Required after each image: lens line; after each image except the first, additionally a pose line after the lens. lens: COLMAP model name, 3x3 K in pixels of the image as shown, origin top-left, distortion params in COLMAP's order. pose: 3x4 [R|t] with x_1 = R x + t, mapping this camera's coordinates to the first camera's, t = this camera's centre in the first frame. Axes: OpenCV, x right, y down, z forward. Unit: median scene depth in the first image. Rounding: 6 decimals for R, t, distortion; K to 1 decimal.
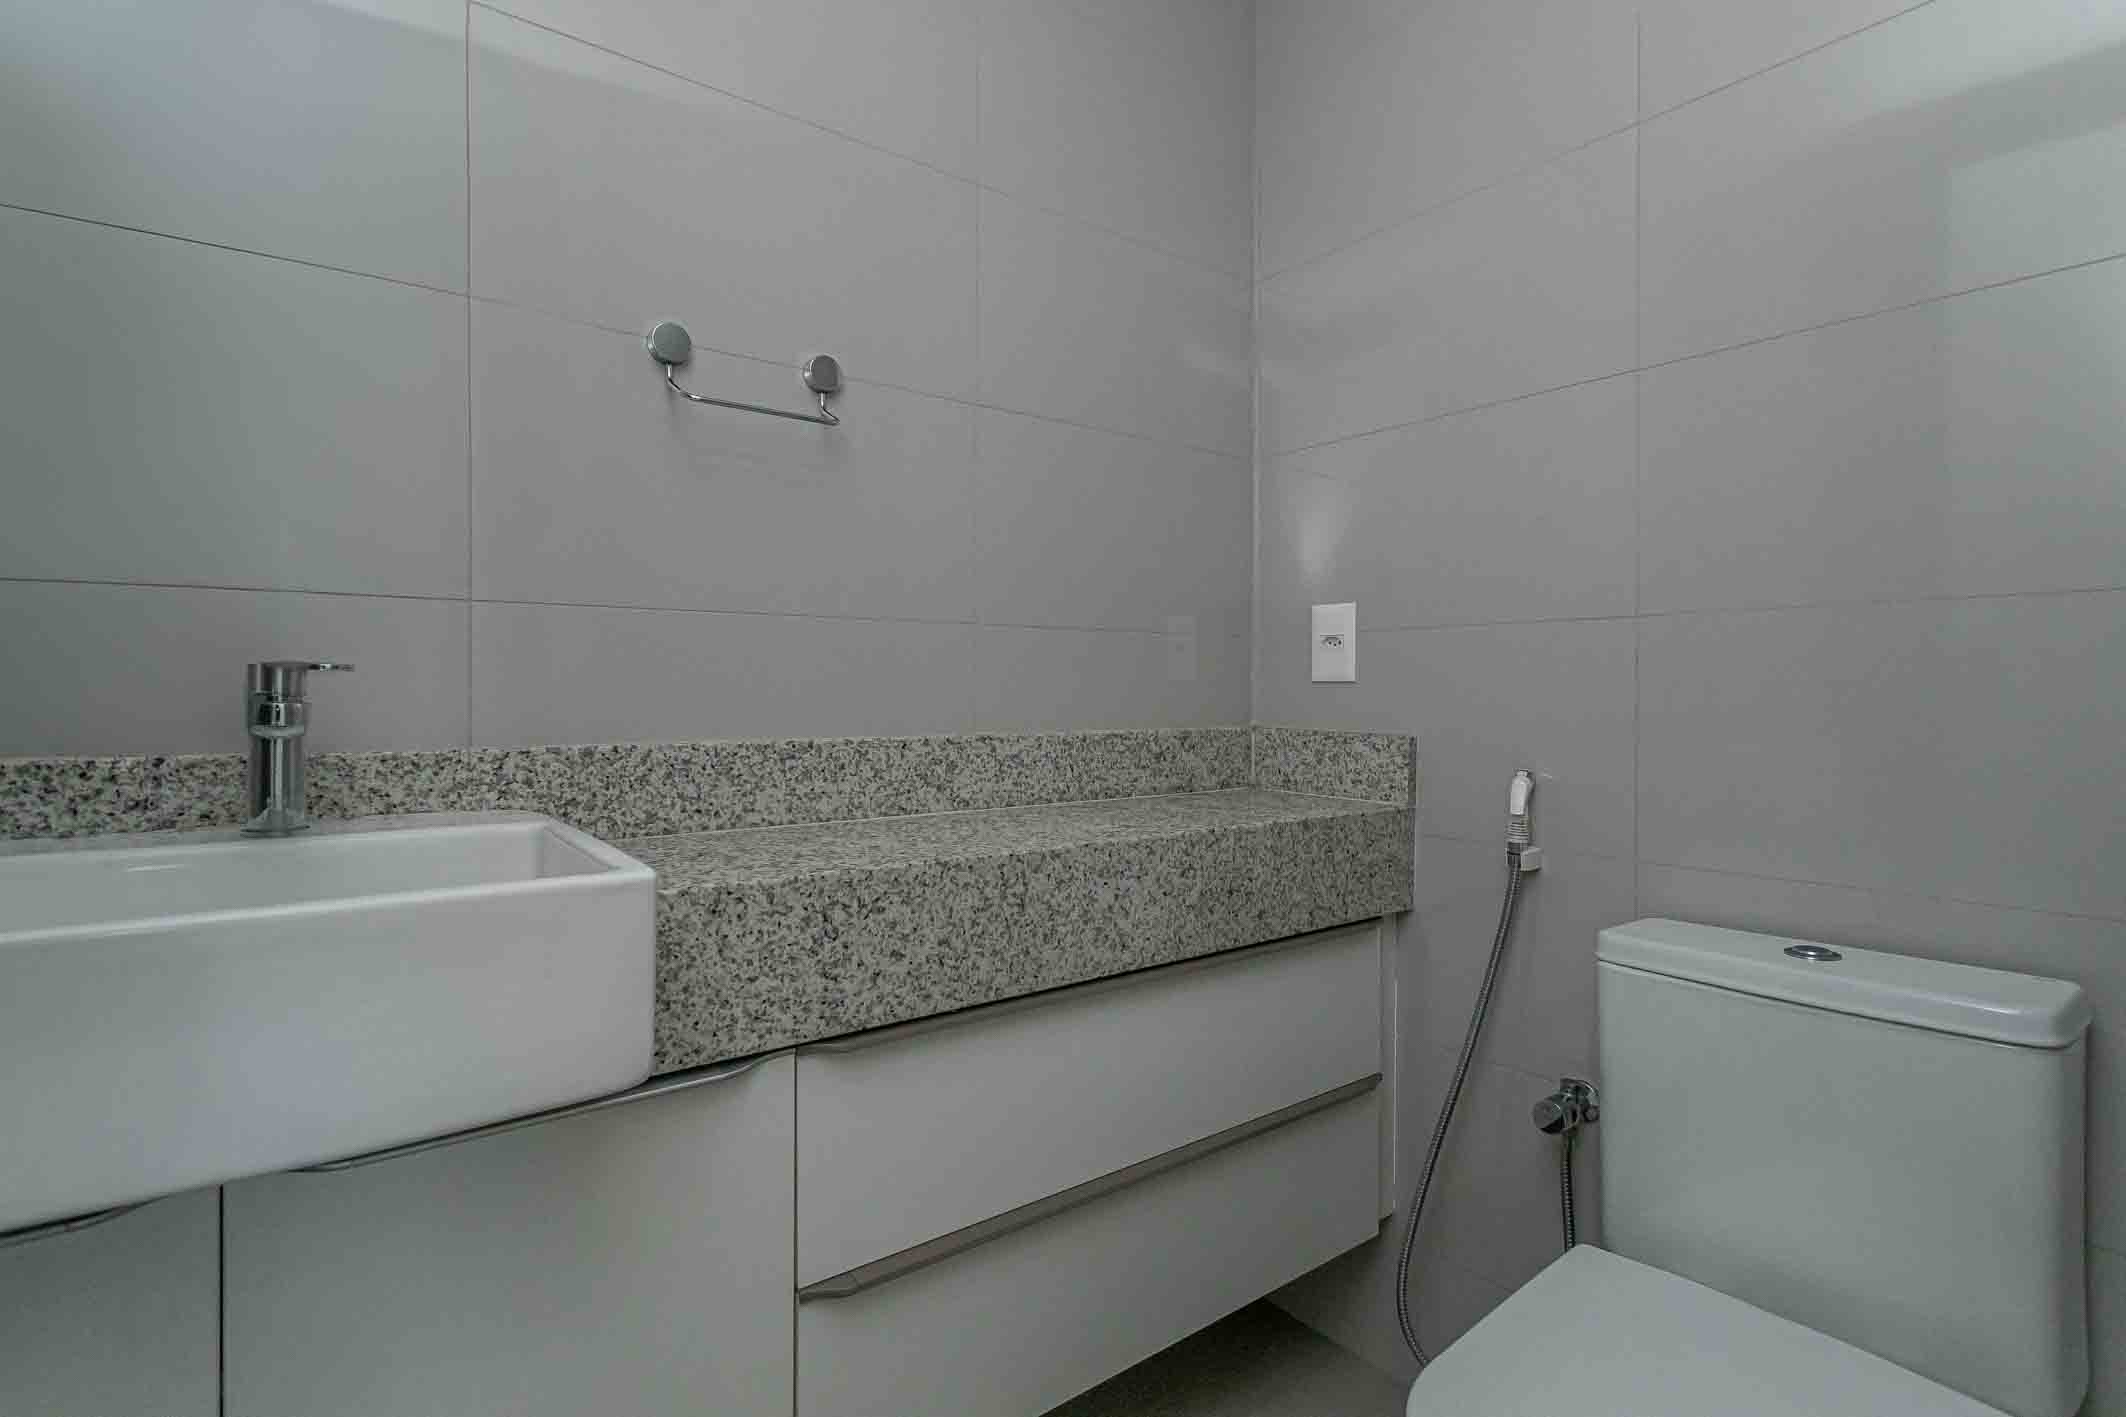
lens RADIAL K [[1019.9, 0, 1063.5], [0, 1019.9, 702.8], [0, 0, 1]] dist [0.000025, 0.003023]
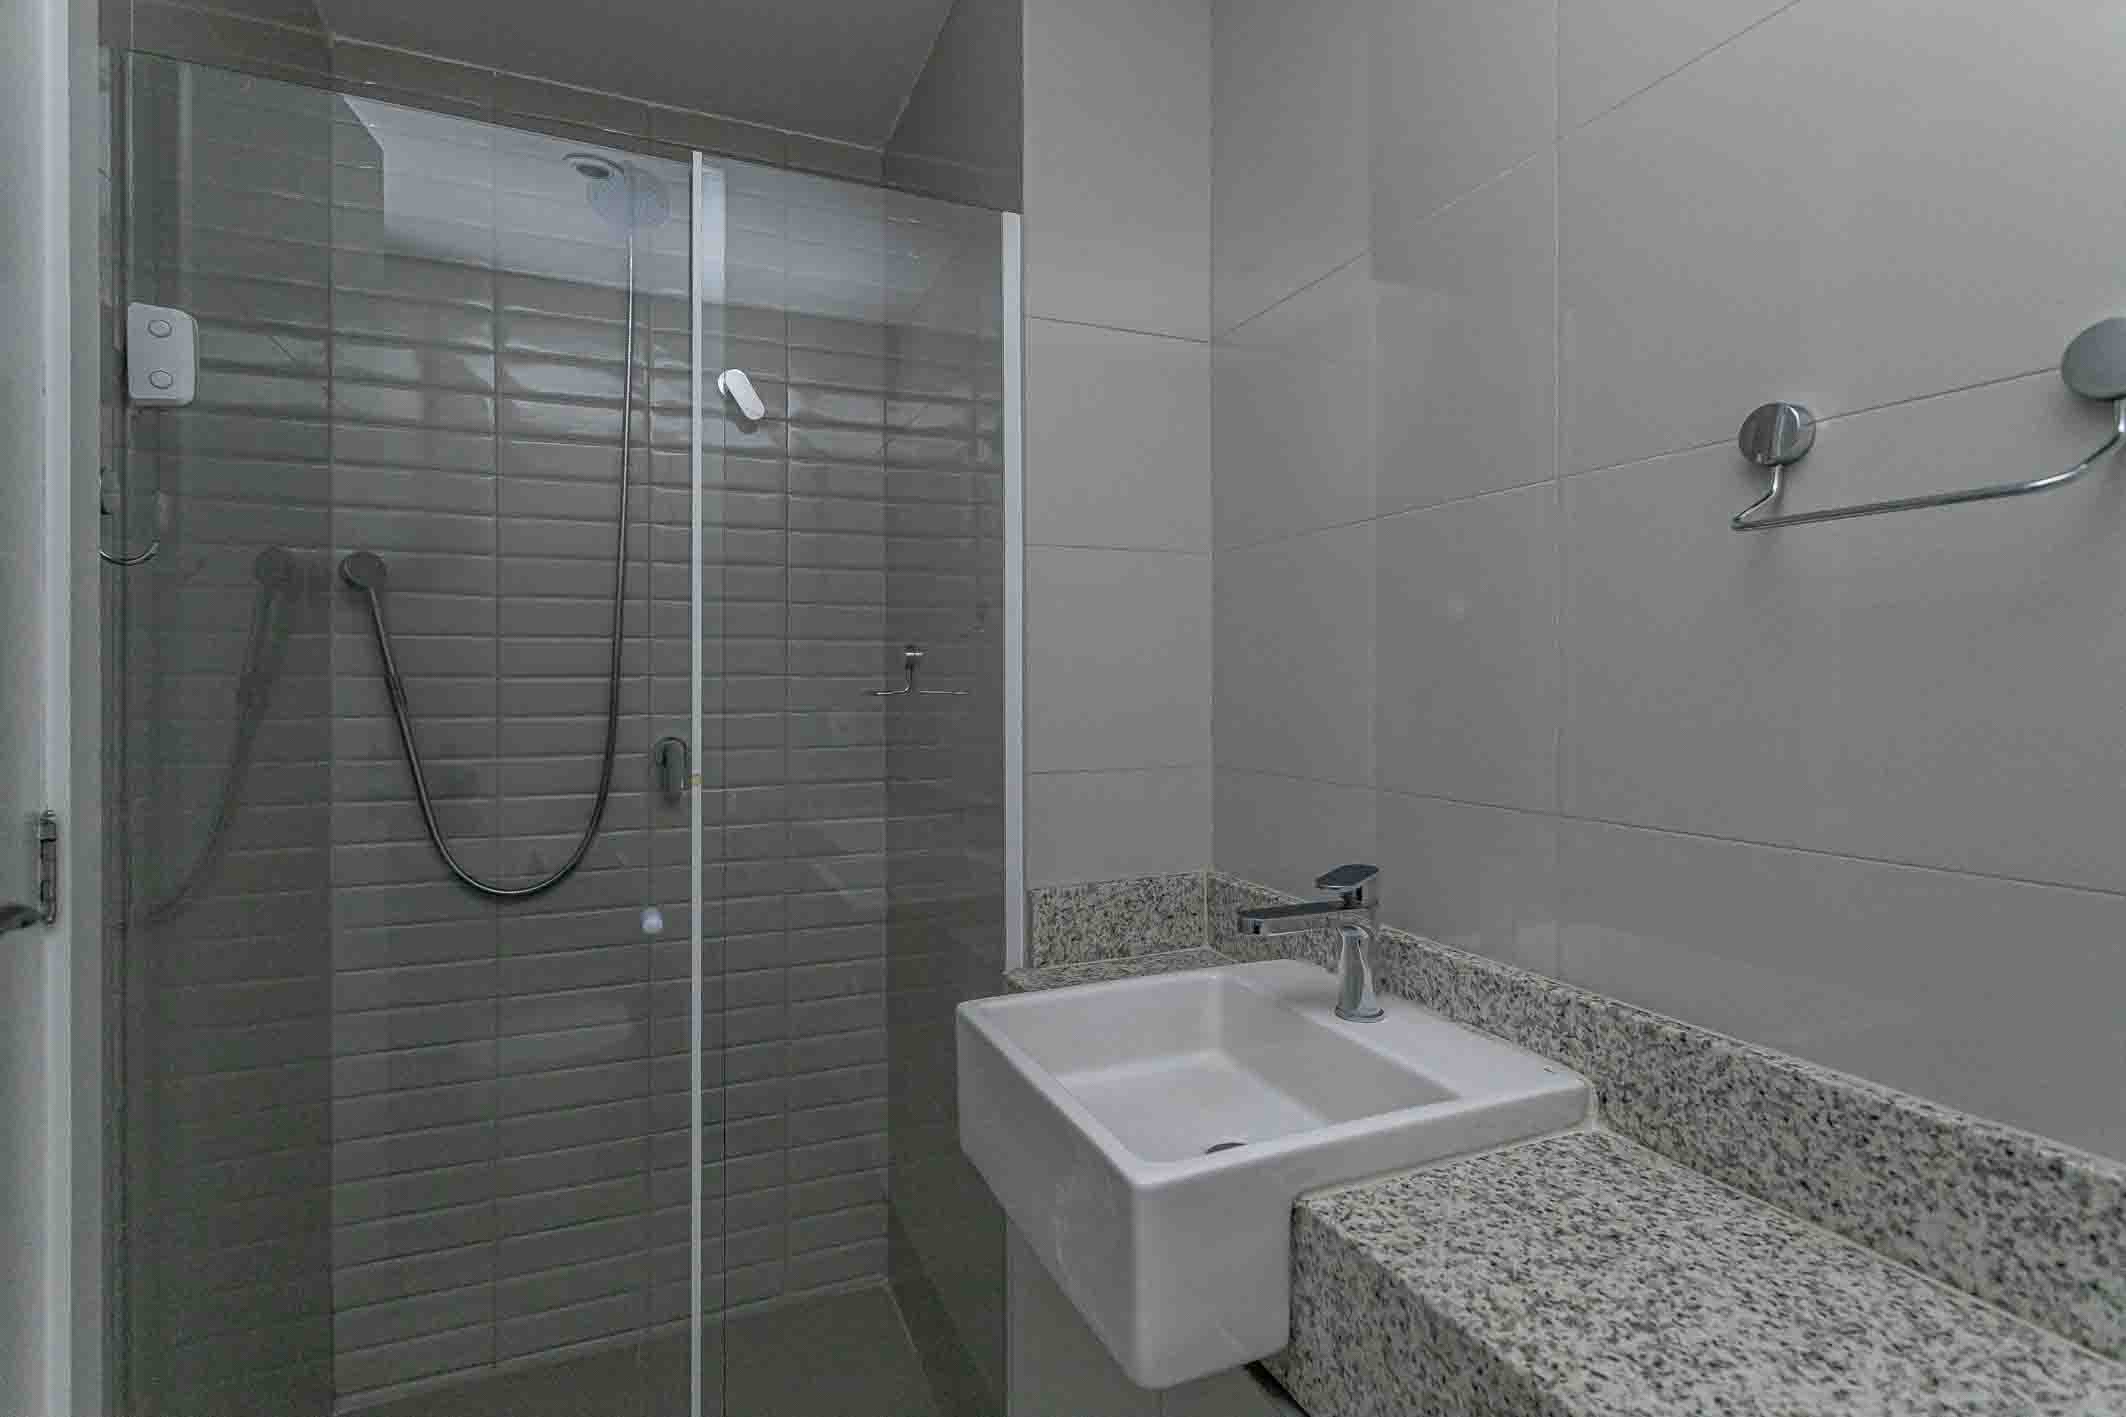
lens RADIAL K [[1019.9, 0, 1062.9], [0, 1019.9, 690.3], [0, 0, 1]] dist [0.000025, 0.003023]
pose [[-0.235205, 0.003259, -0.971940, 0.358343], [-0.015897, 0.999848, 0.007199, -0.197077], [0.971816, 0.017145, -0.235118, 0.744021]]
